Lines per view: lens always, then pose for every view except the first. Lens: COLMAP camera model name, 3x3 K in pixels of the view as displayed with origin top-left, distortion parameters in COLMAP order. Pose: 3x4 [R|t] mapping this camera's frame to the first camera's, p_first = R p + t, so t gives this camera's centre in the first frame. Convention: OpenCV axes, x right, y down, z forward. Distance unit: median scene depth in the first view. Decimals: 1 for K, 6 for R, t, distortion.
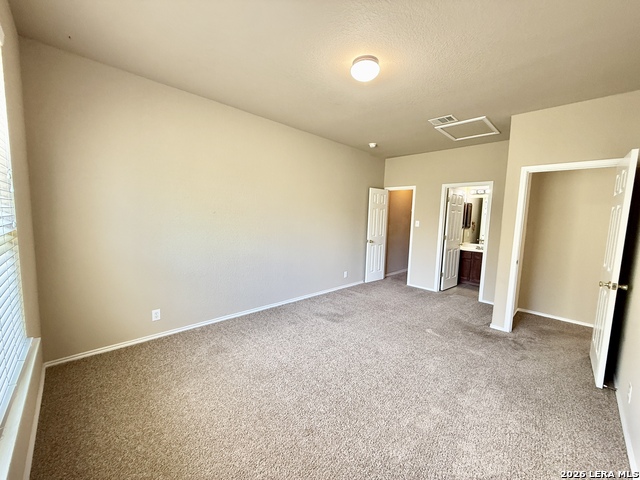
lens RADIAL K [[254.8, 0, 320.3], [0, 254.8, 240.9], [0, 0, 1]] dist [-0.002199, 0.001121]
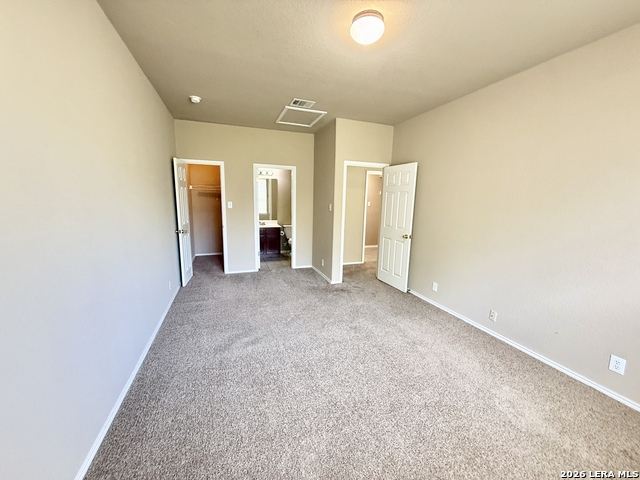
lens RADIAL K [[254.8, 0, 318.9], [0, 254.8, 240.3], [0, 0, 1]] dist [-0.002199, 0.001121]
pose [[0.417231, -0.171601, 0.892452, -0.410684], [0.081359, 0.985121, 0.151384, -0.070214], [-0.905151, 0.009447, 0.424984, 0.428499]]
